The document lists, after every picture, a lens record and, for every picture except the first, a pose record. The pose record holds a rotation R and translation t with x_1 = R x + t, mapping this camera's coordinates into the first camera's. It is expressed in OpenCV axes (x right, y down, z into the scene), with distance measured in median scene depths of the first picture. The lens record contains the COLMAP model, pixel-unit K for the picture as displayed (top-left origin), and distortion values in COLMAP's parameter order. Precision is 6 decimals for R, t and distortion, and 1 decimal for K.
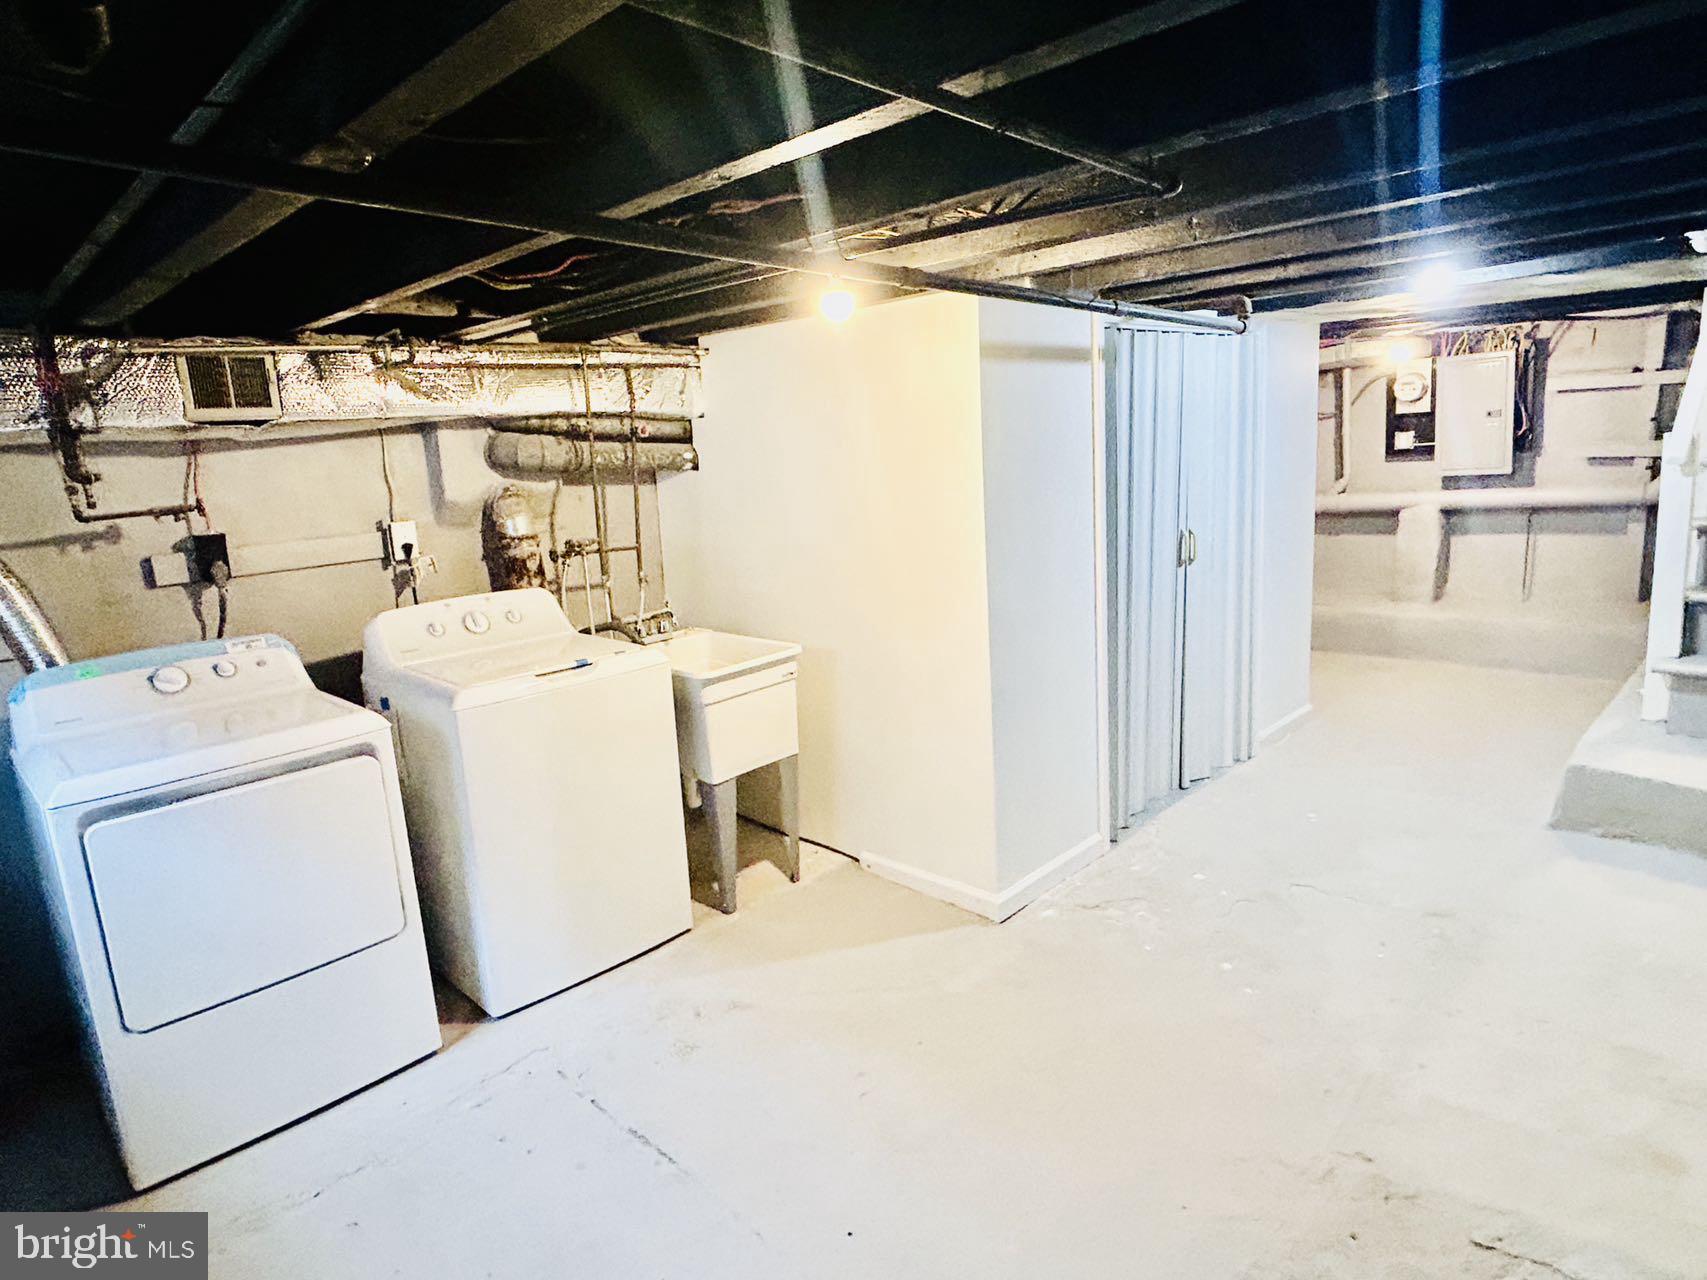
lens RADIAL K [[923.4, 0, 847.5], [0, 923.4, 664.3], [0, 0, 1]] dist [0.001720, -0.000684]
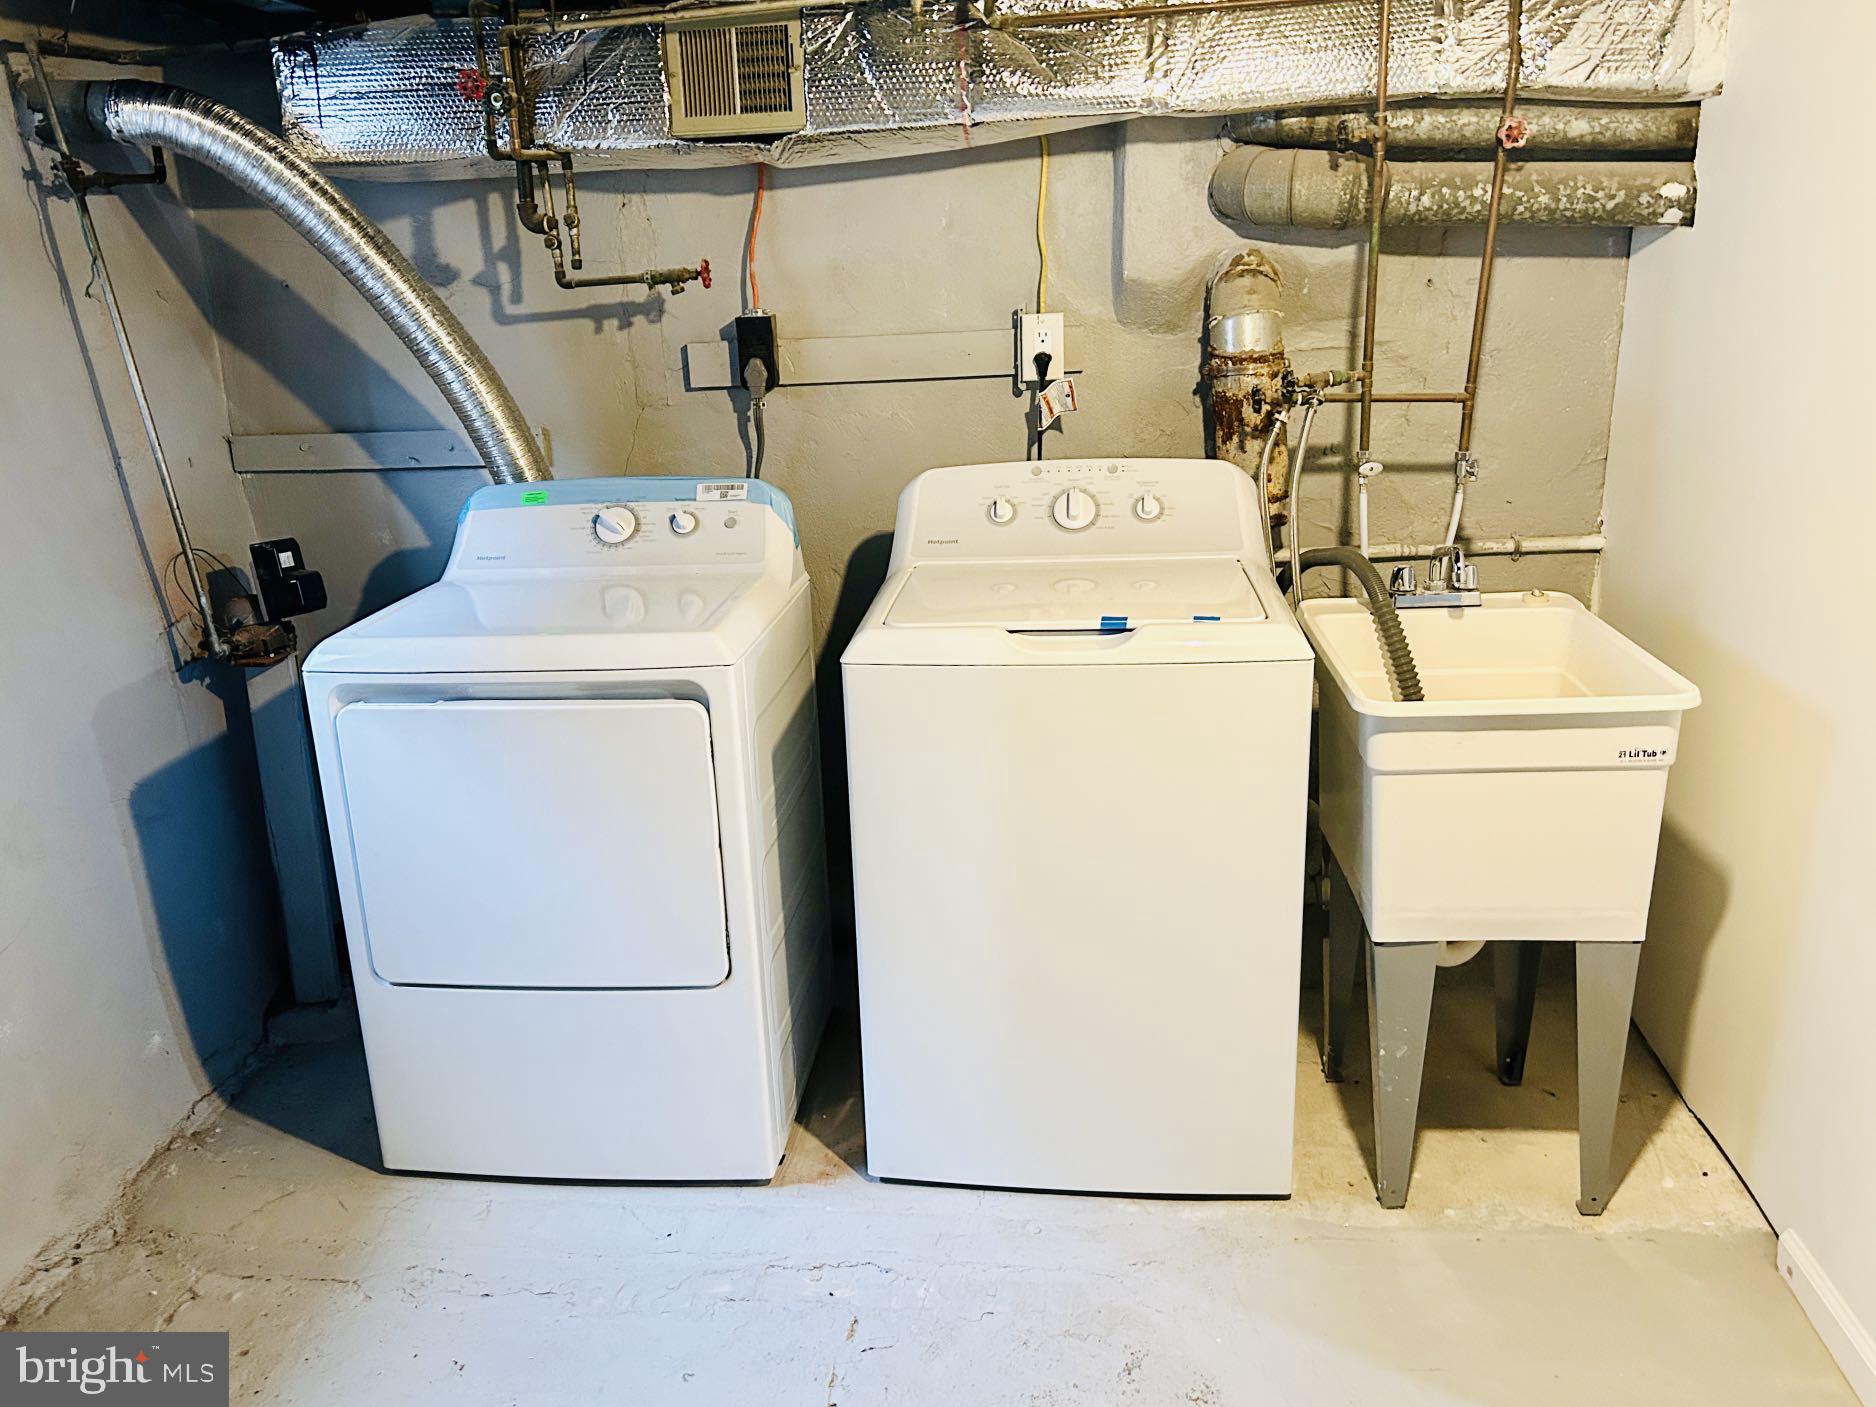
lens RADIAL K [[1492.4, 0, 939.2], [0, 1492.4, 752.4], [0, 0, 1]] dist [0.036513, -0.008964]
pose [[0.623135, 0.278633, -0.730798, 0.232175], [-0.174042, 0.960360, 0.217756, -0.082568], [0.762503, -0.008502, 0.646928, 0.340956]]
